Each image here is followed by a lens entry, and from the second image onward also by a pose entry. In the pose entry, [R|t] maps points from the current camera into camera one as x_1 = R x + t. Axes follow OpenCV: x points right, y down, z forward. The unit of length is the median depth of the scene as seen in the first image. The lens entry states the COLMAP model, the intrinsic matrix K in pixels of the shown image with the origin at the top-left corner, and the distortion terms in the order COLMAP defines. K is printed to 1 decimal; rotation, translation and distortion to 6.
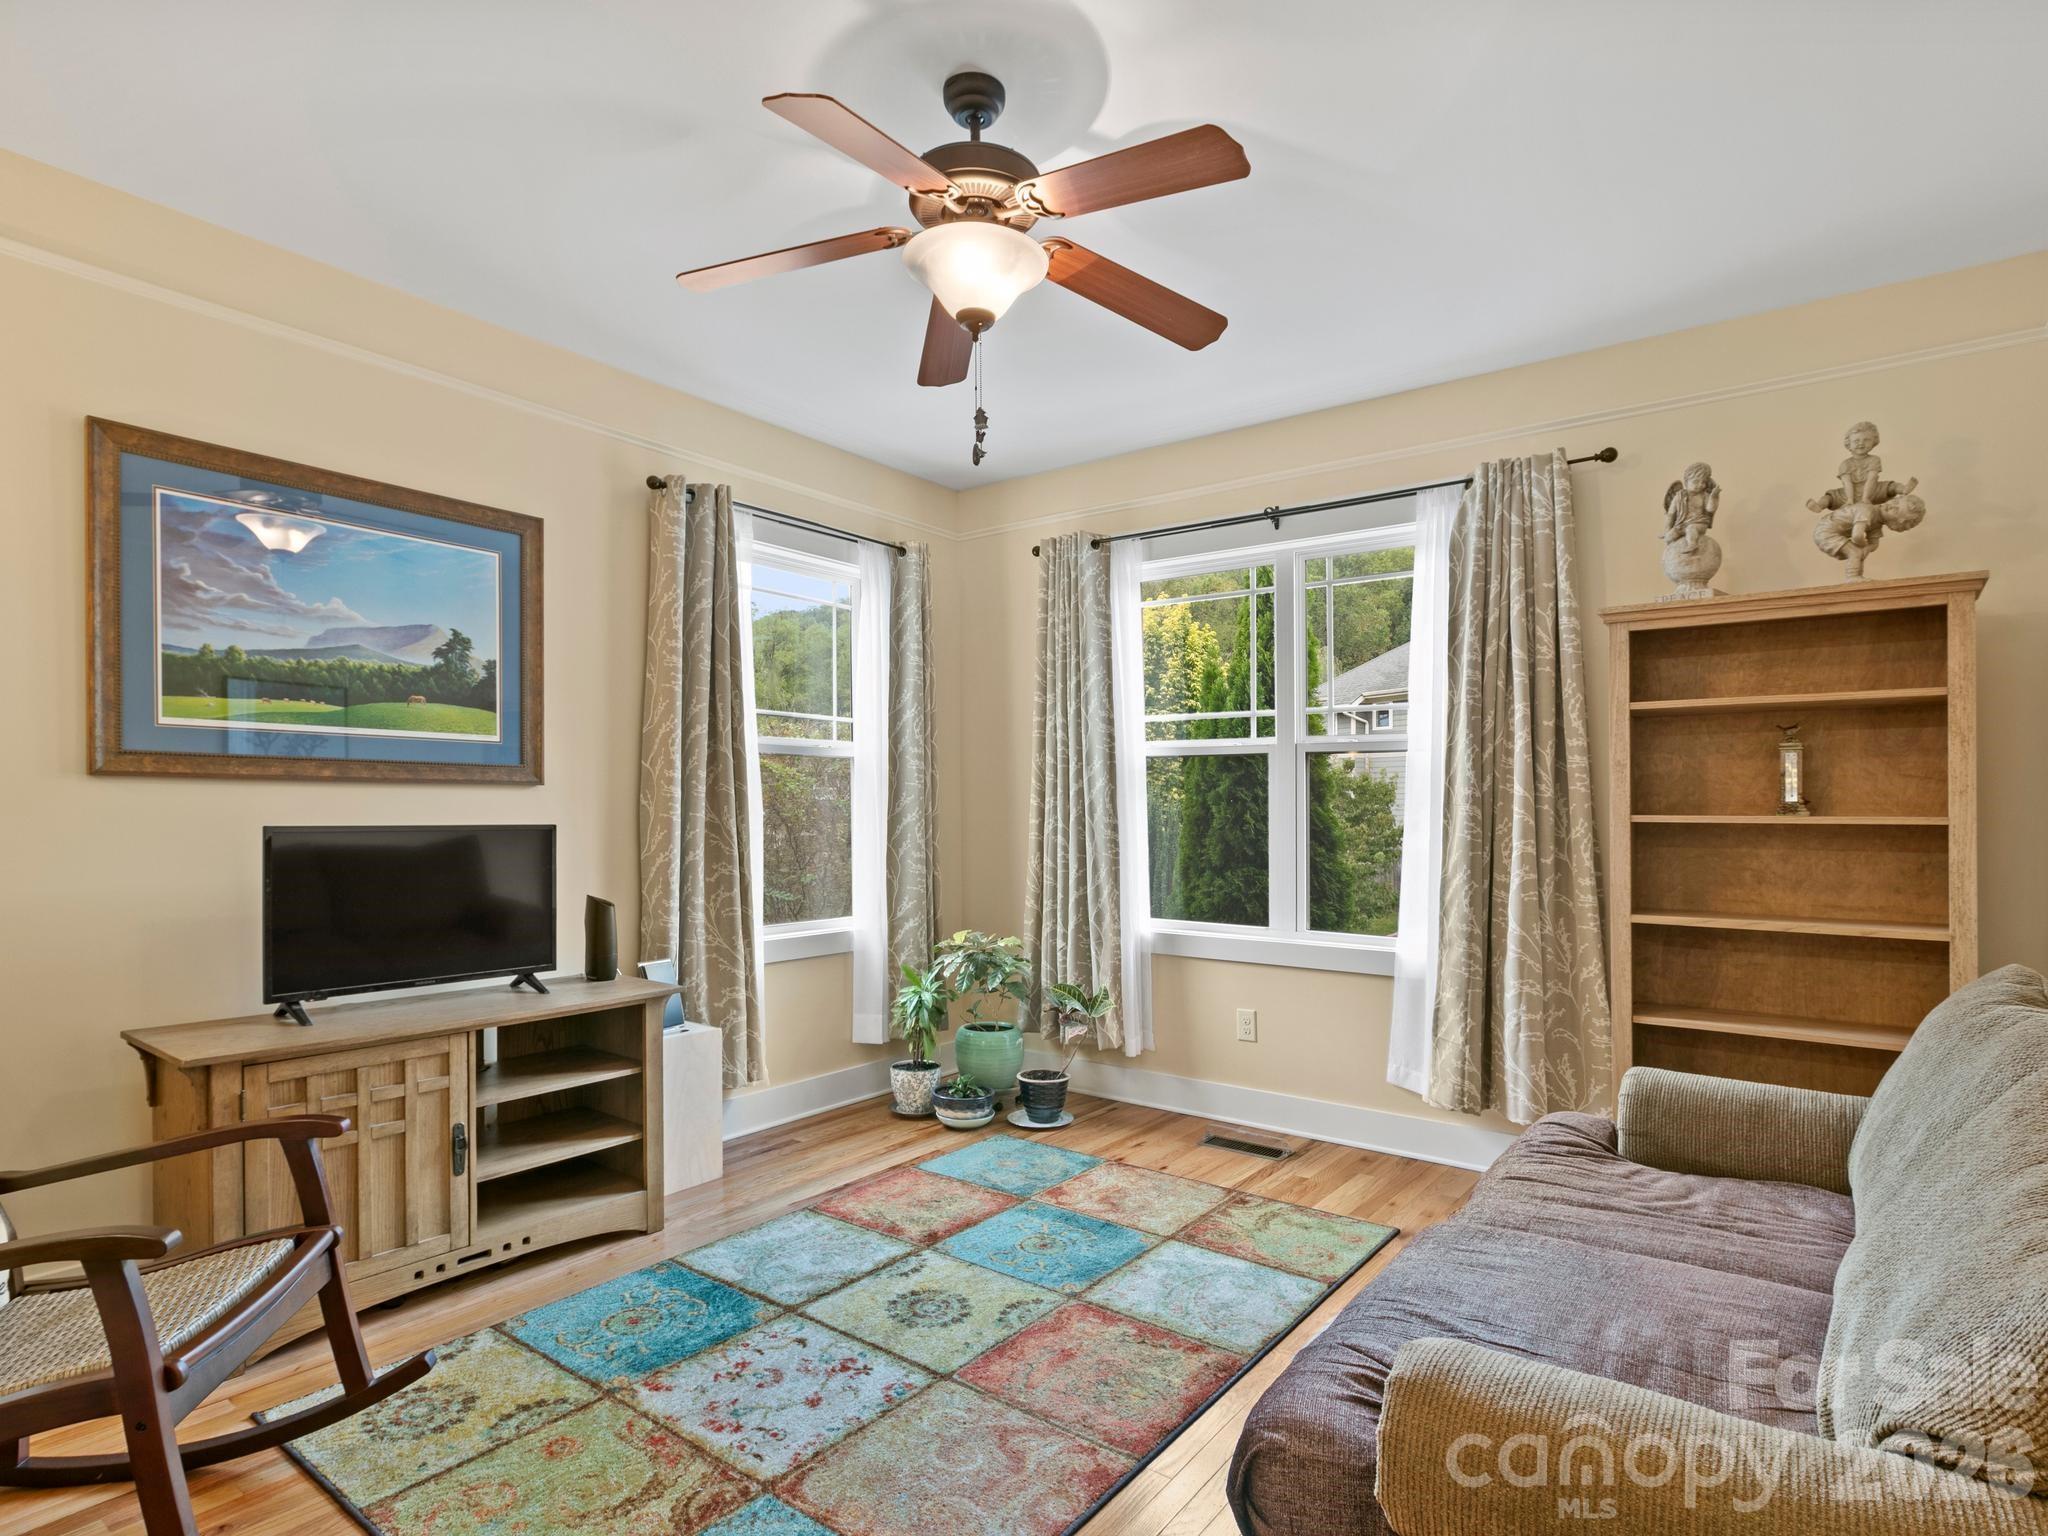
lens RADIAL K [[1080.1, 0, 1032.7], [0, 1080.1, 831.3], [0, 0, 1]] dist [0.002004, -0.000675]
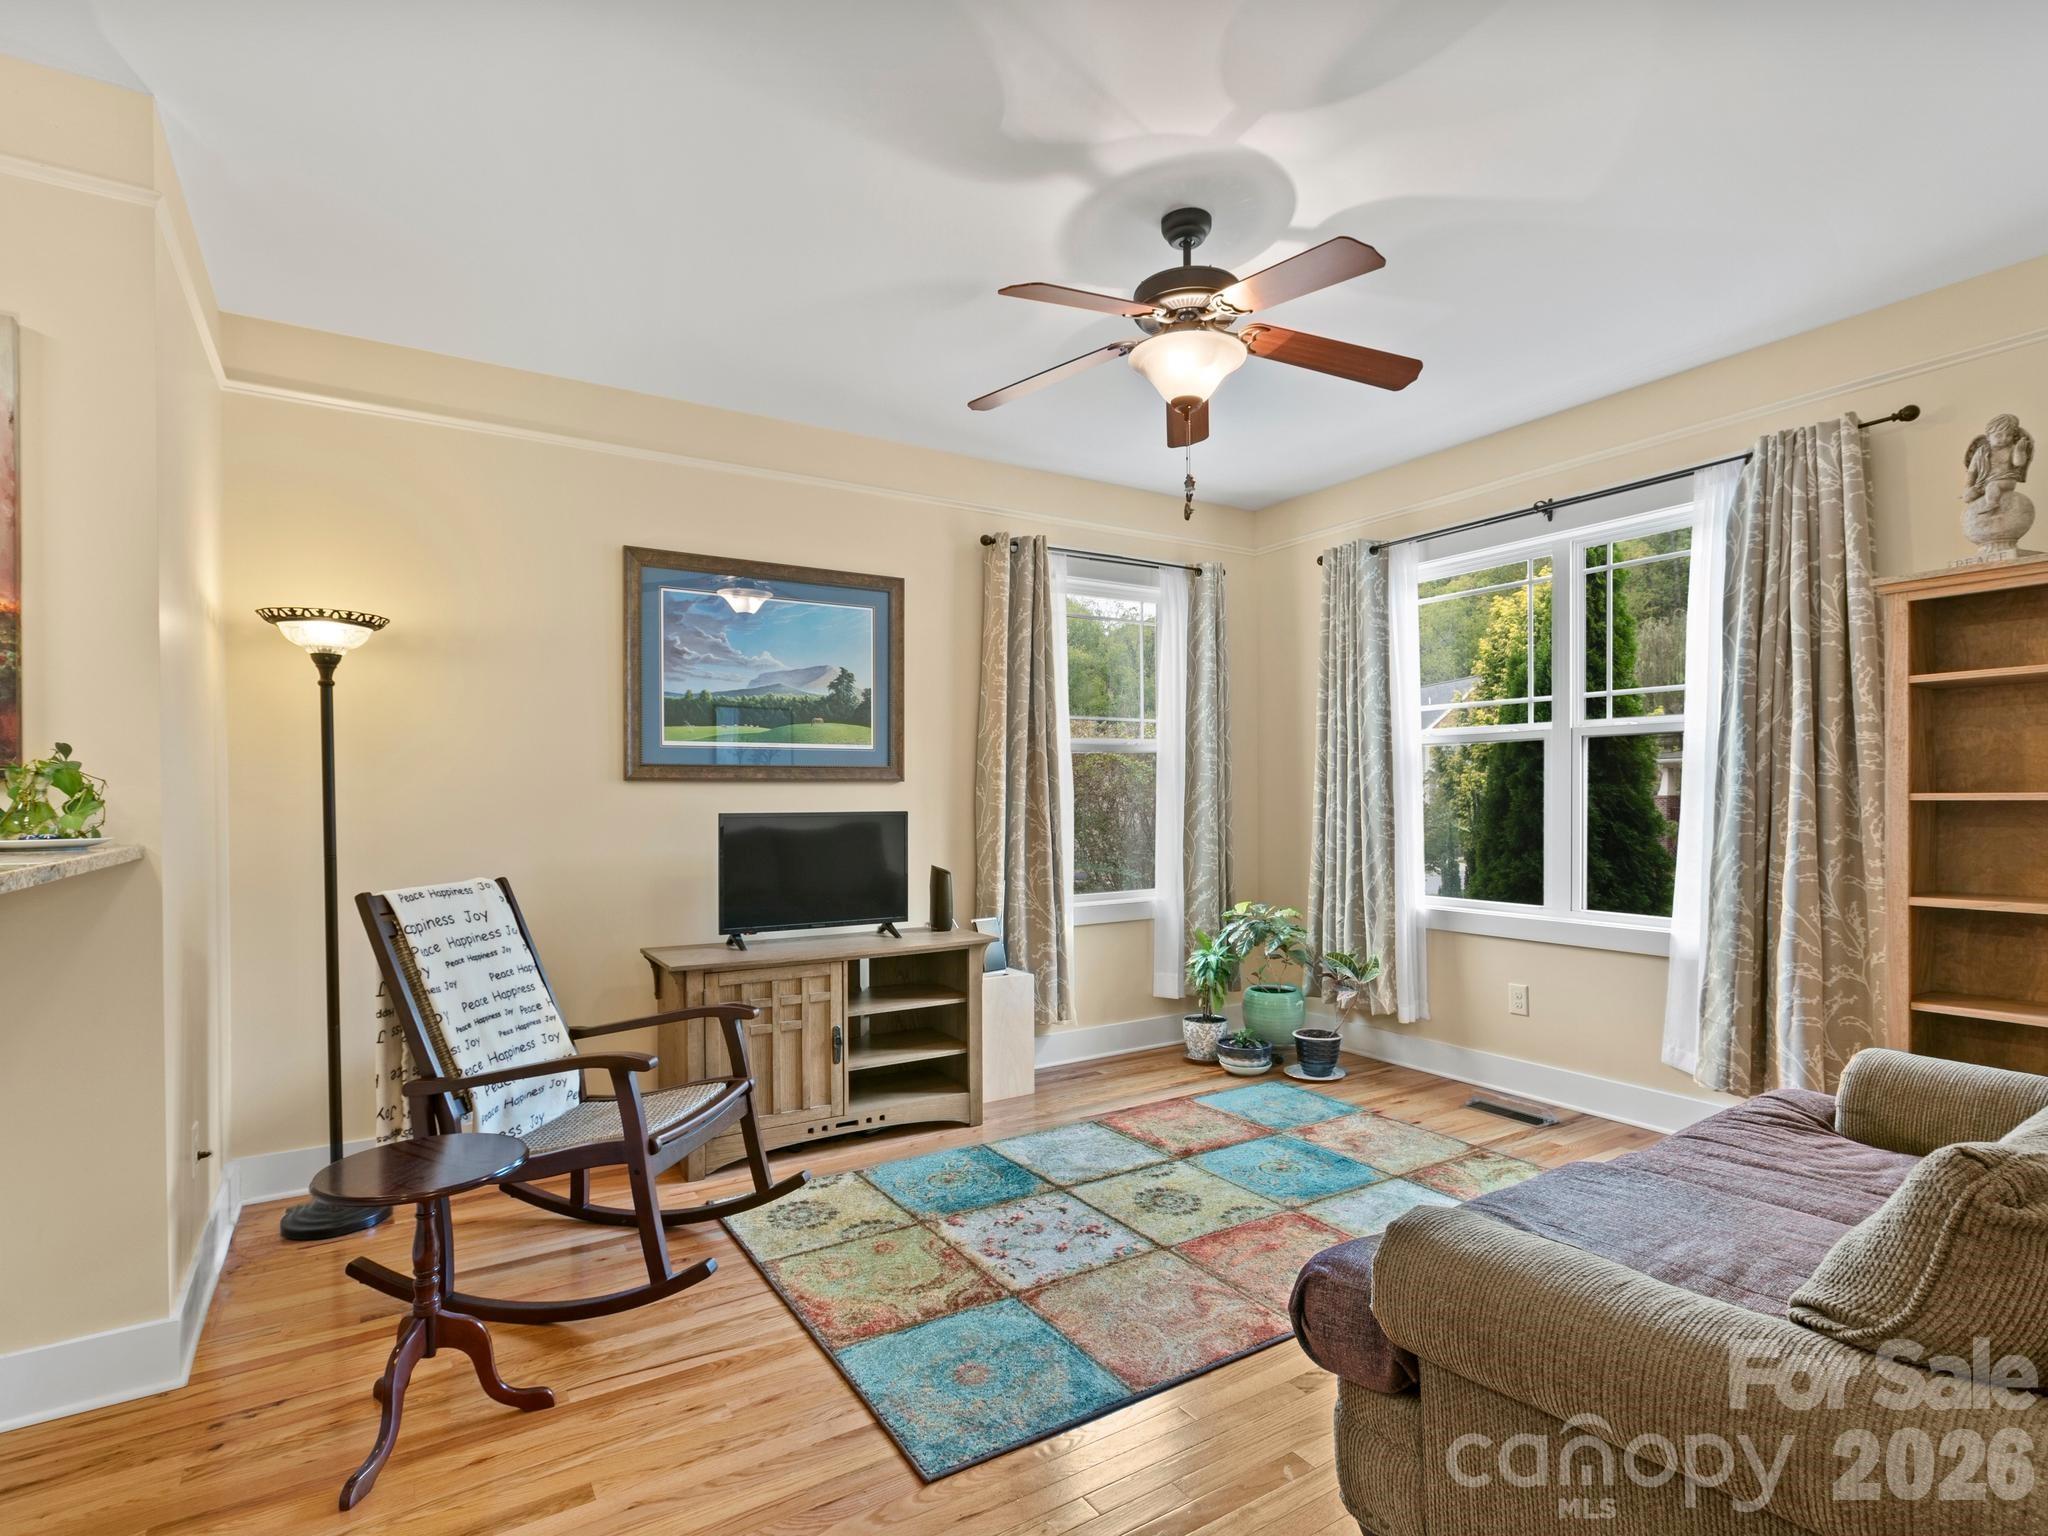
lens RADIAL K [[1040.3, 0, 1030.3], [0, 1040.3, 807.2], [0, 0, 1]] dist [-0.000812, 0.001430]
pose [[0.934505, -0.008307, -0.355852, 0.155192], [0.004197, 0.999915, -0.012321, 0.005605], [0.355925, 0.010021, 0.934461, -0.141186]]
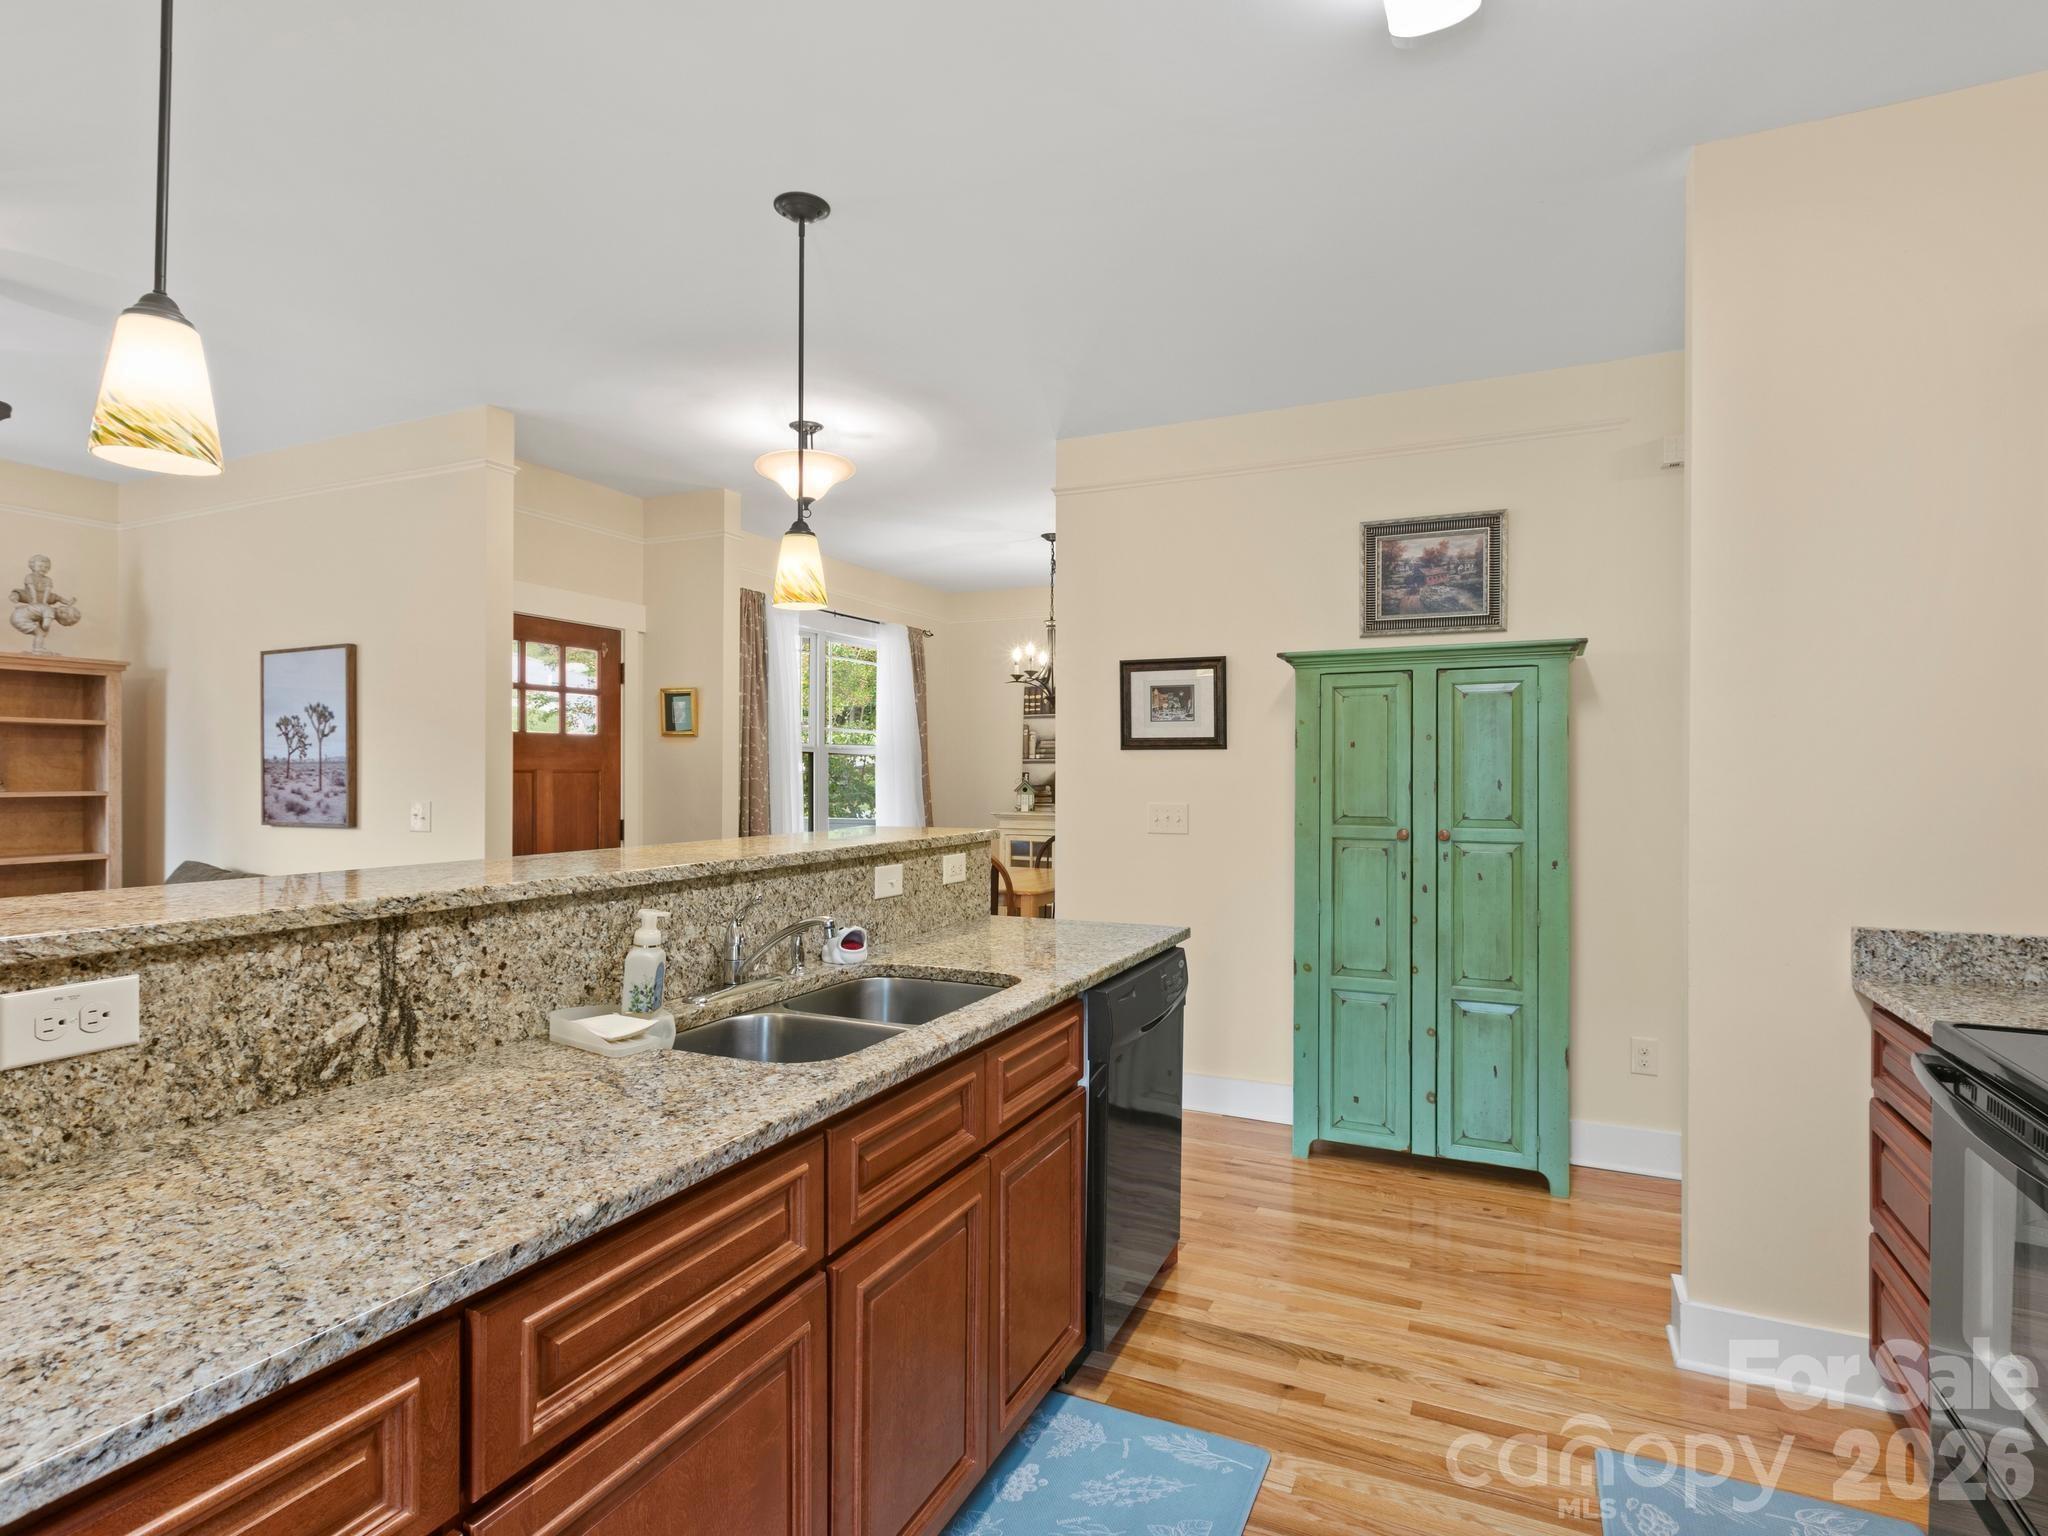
lens RADIAL K [[1040.3, 0, 1038.1], [0, 1040.3, 771.5], [0, 0, 1]] dist [-0.000812, 0.001430]
pose [[-0.209503, -0.002248, 0.977805, -1.024004], [0.015906, 0.999857, 0.005707, -0.026376], [-0.977679, 0.016748, -0.209438, -0.157515]]
